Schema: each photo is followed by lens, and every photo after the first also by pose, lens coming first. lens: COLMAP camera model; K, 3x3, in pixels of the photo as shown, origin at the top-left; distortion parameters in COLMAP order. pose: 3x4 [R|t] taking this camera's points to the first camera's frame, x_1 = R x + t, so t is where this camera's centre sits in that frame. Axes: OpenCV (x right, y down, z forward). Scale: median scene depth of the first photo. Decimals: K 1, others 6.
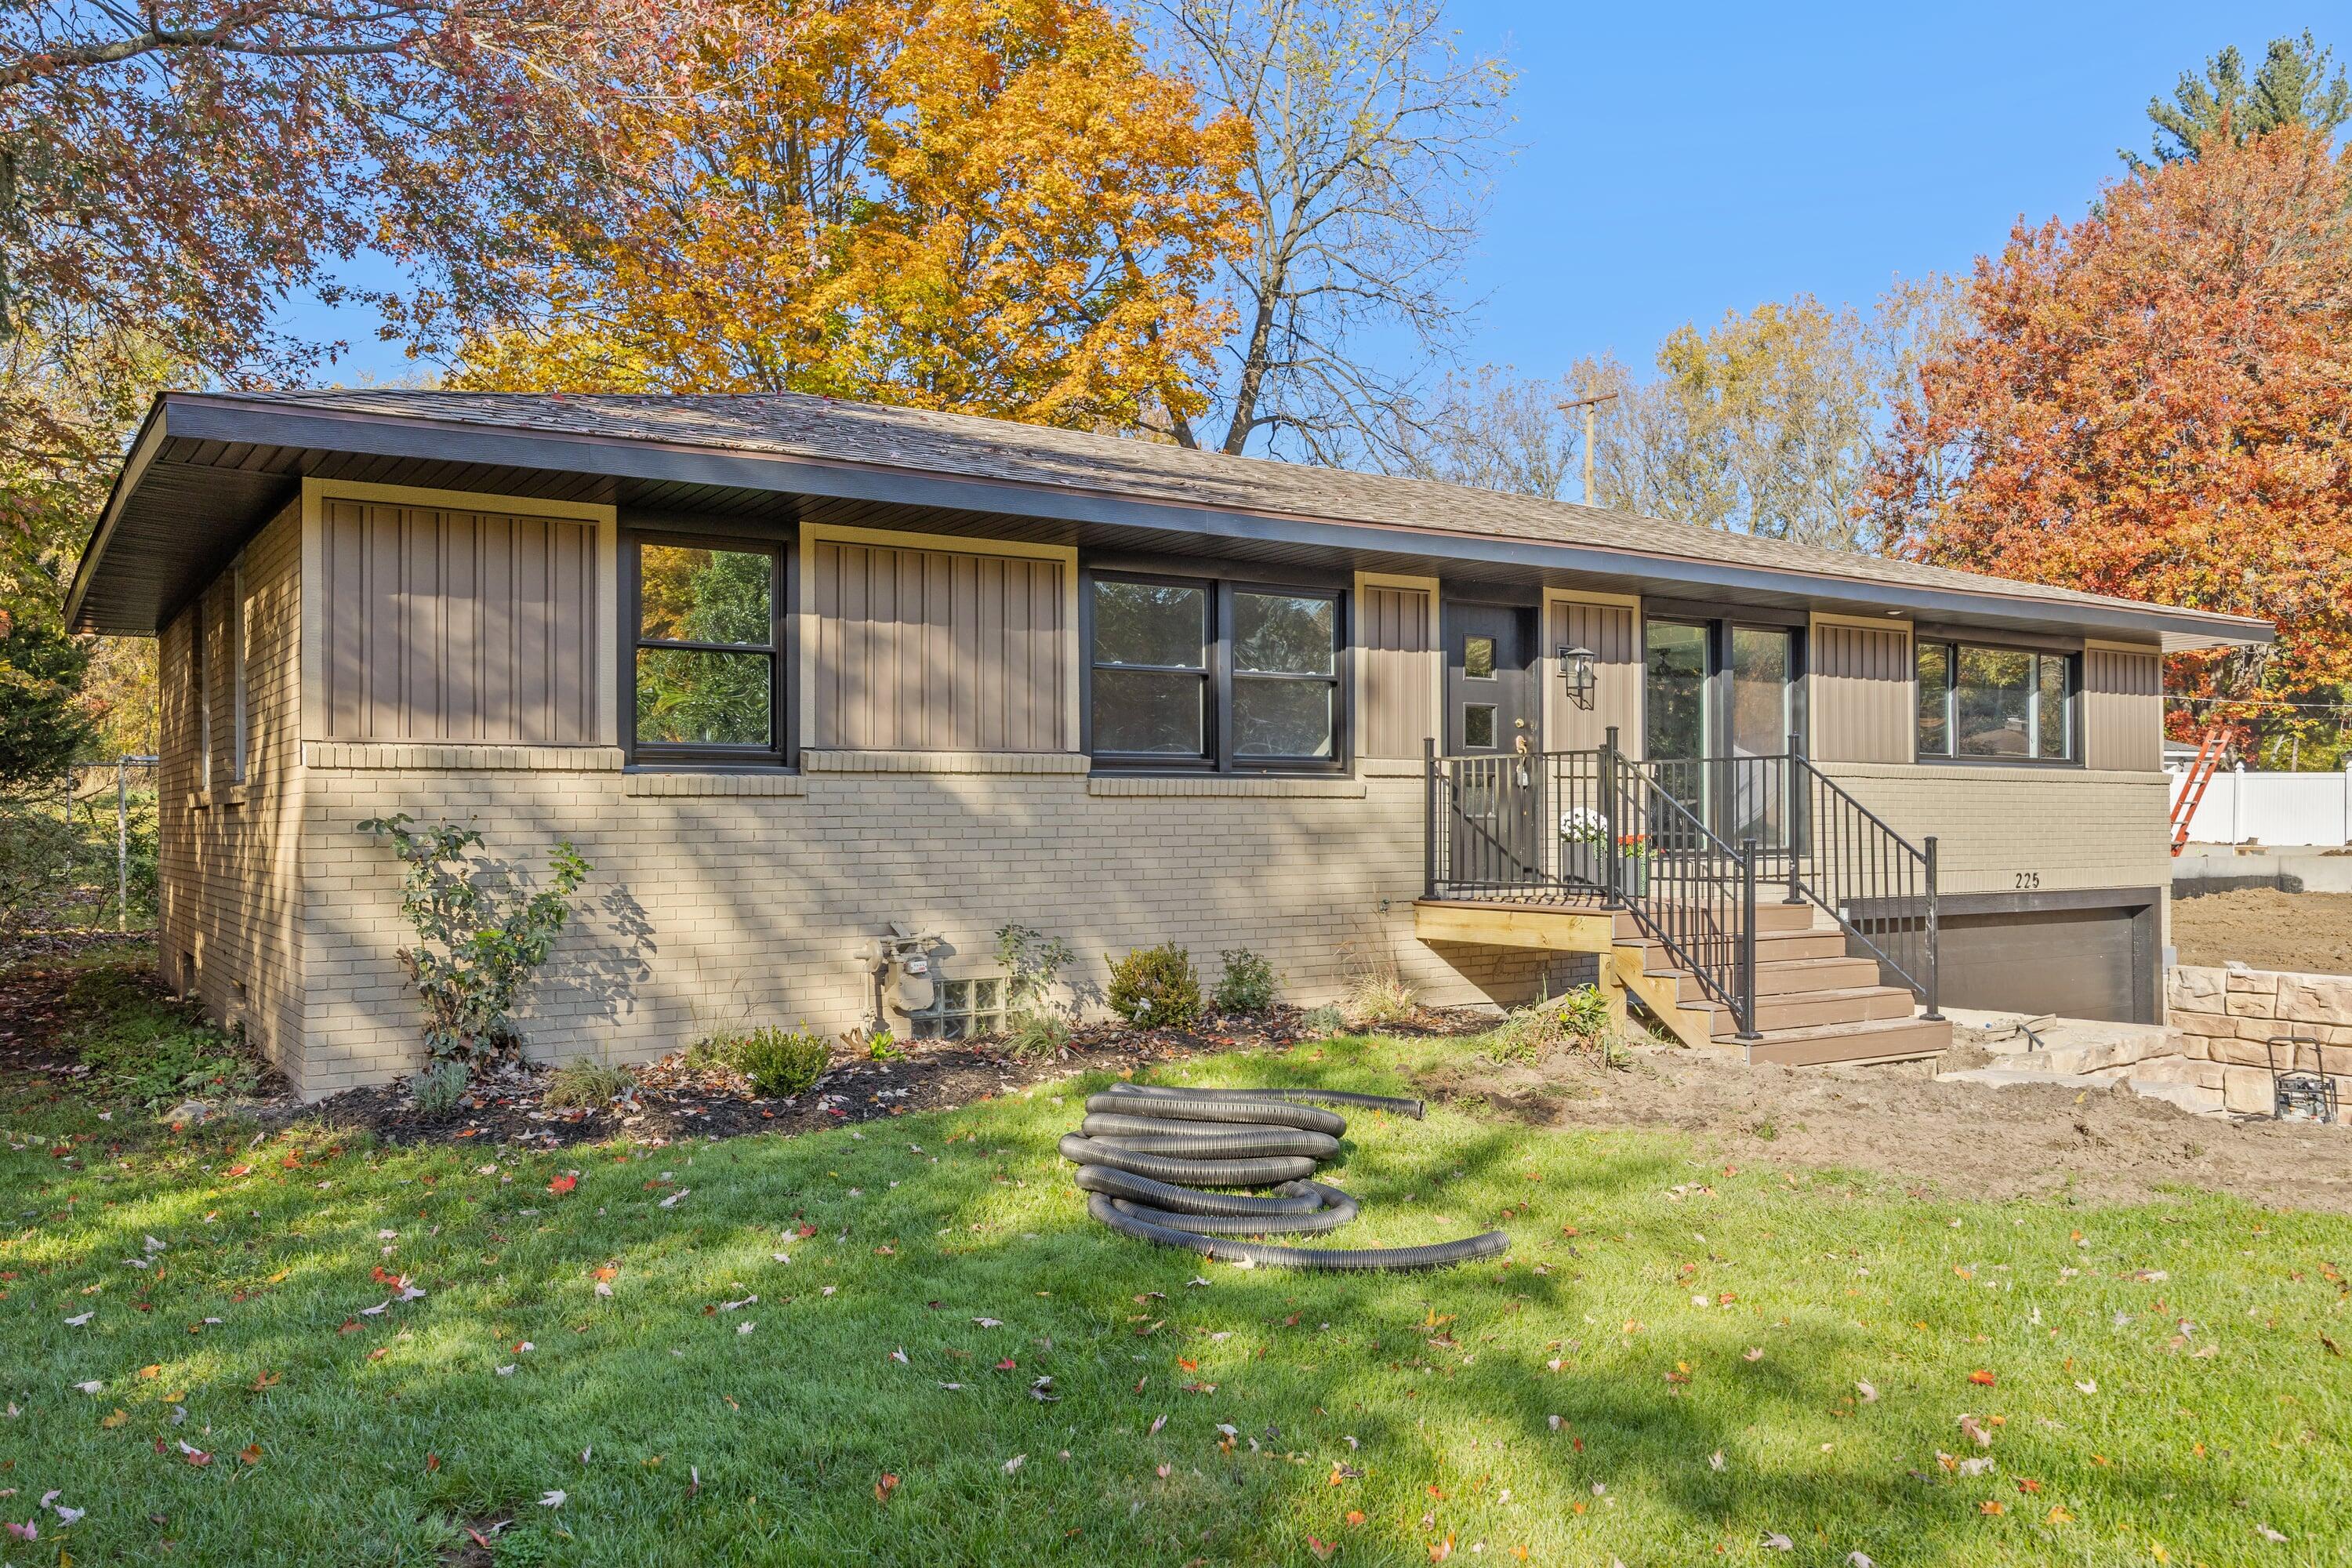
lens RADIAL K [[1846.6, 0, 1173.6], [0, 1846.6, 798.0], [0, 0, 1]] dist [-0.031416, 0.007289]
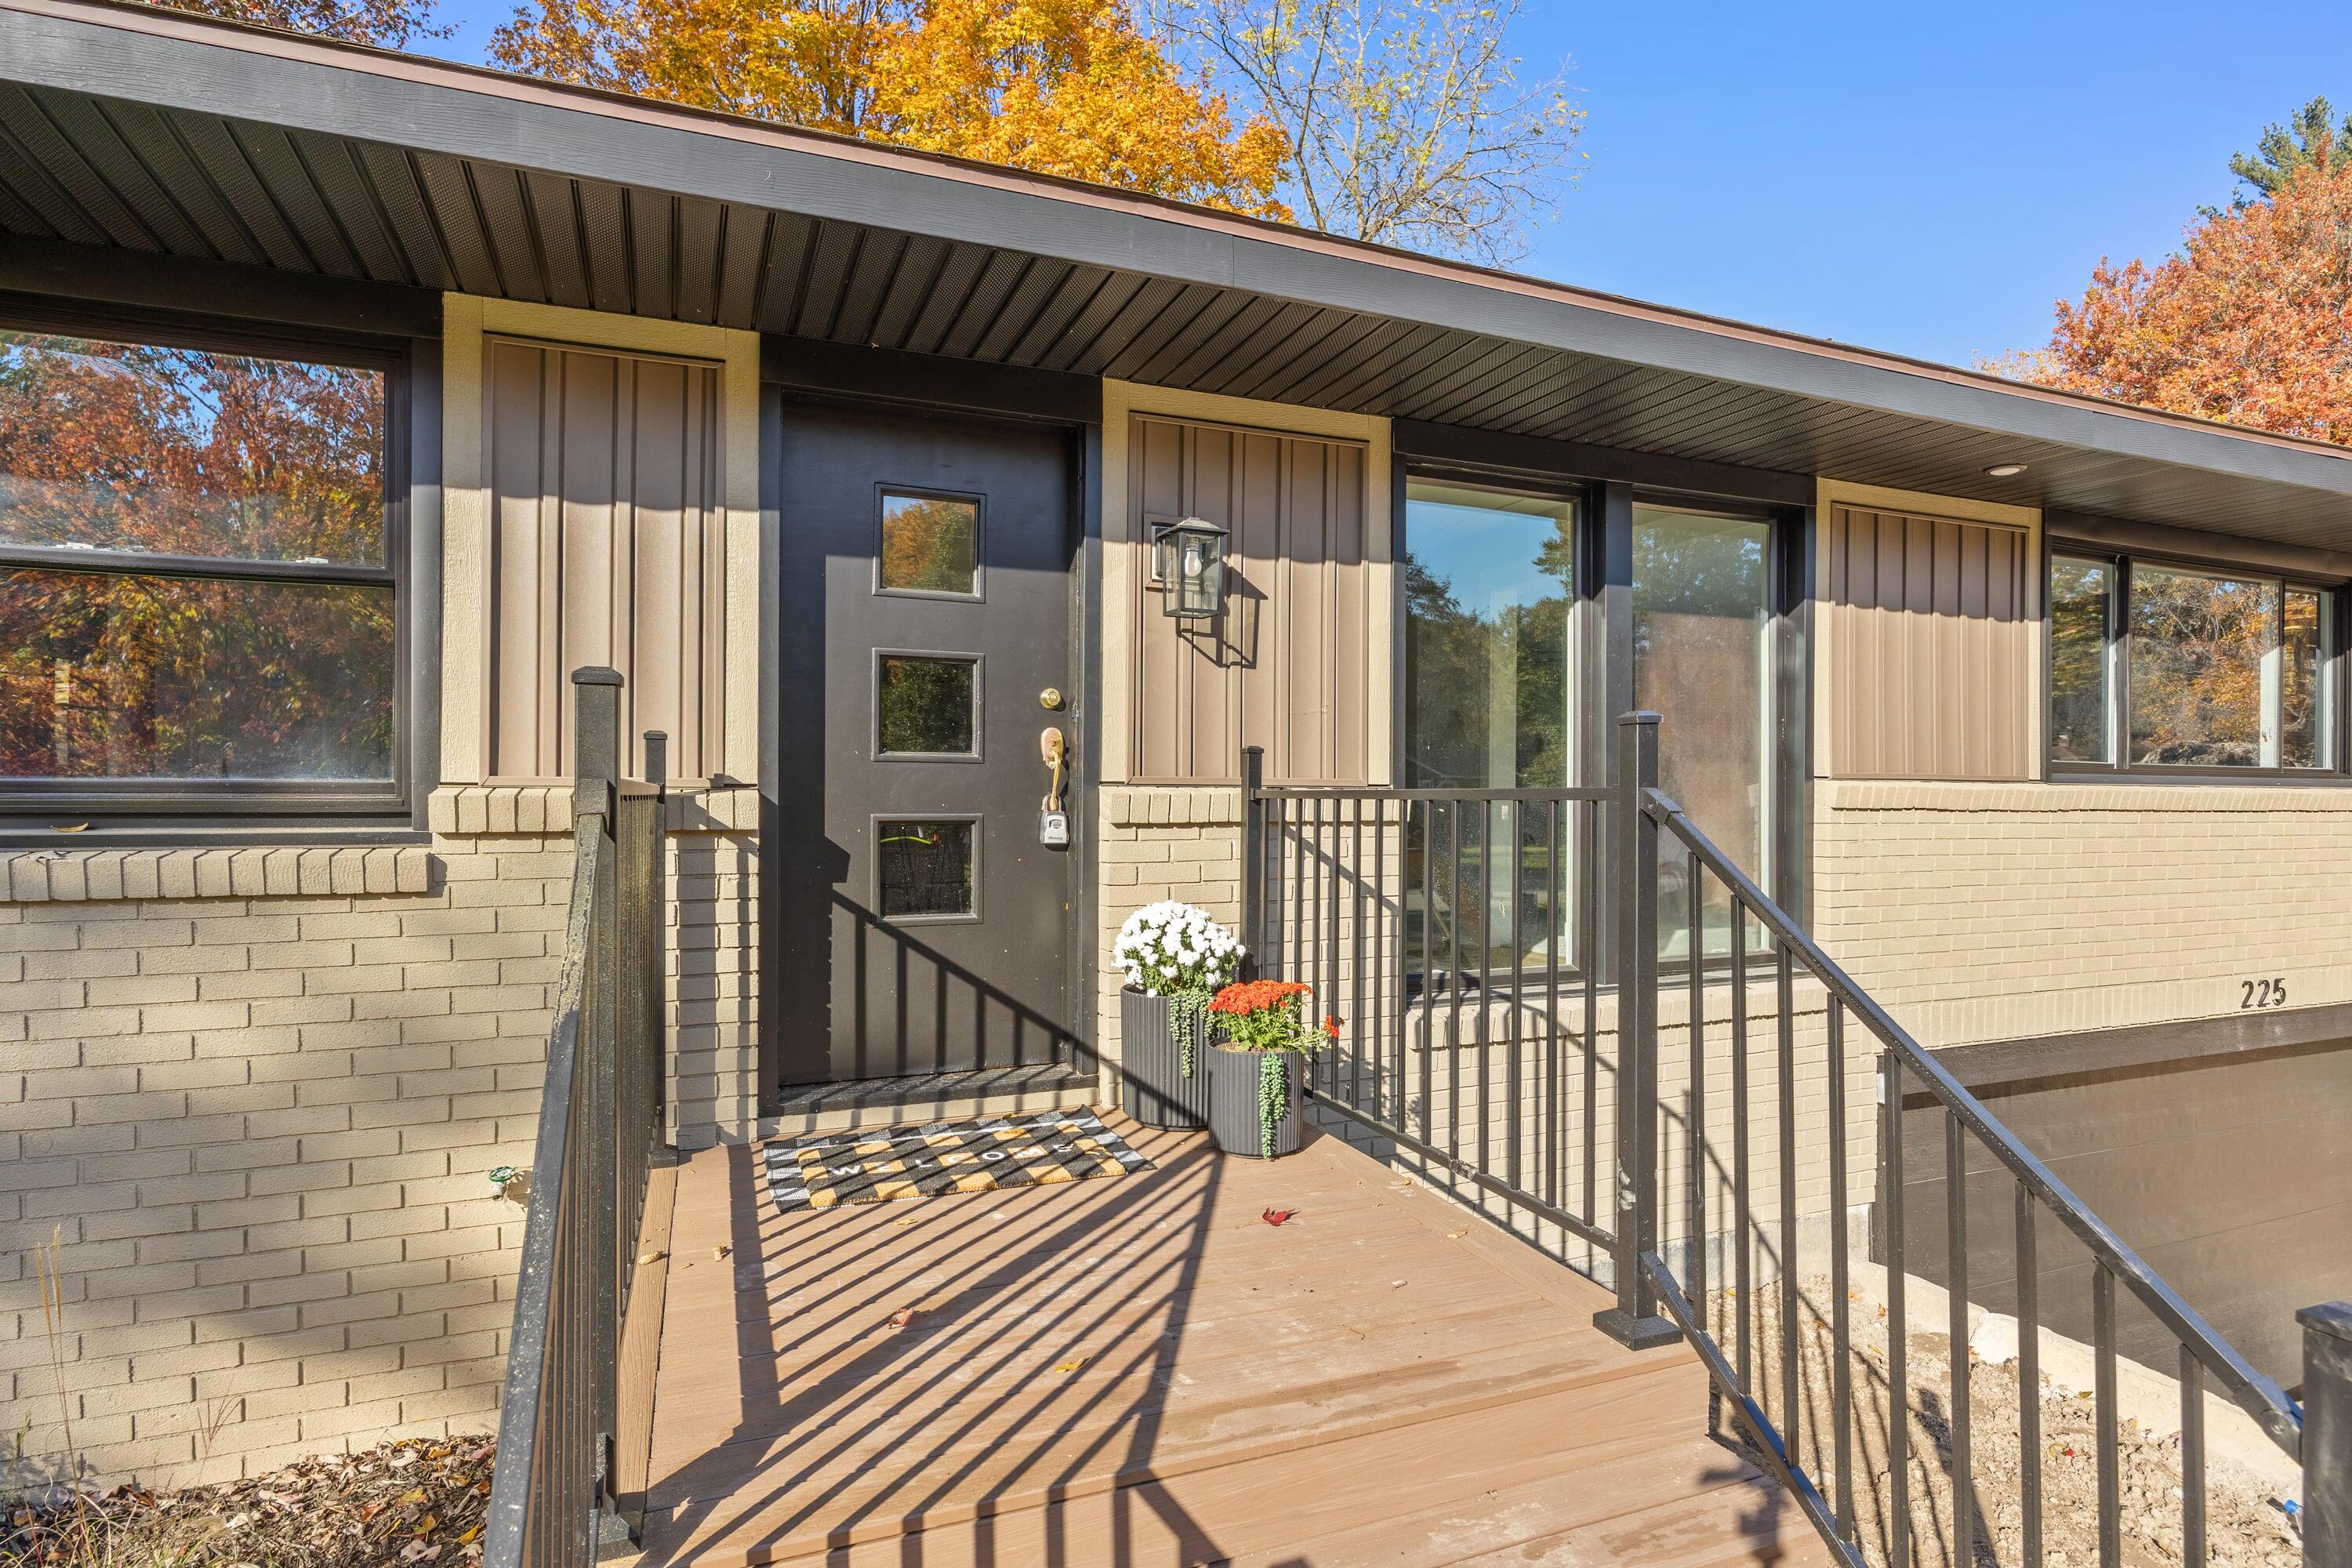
lens RADIAL K [[1224.3, 0, 1181.7], [0, 1224.3, 789.3], [0, 0, 1]] dist [-0.014727, -0.001300]
pose [[0.980241, 0.005599, -0.197726, 0.244587], [-0.004293, 0.999966, 0.007030, -0.018680], [0.197758, -0.006043, 0.980232, 0.647437]]
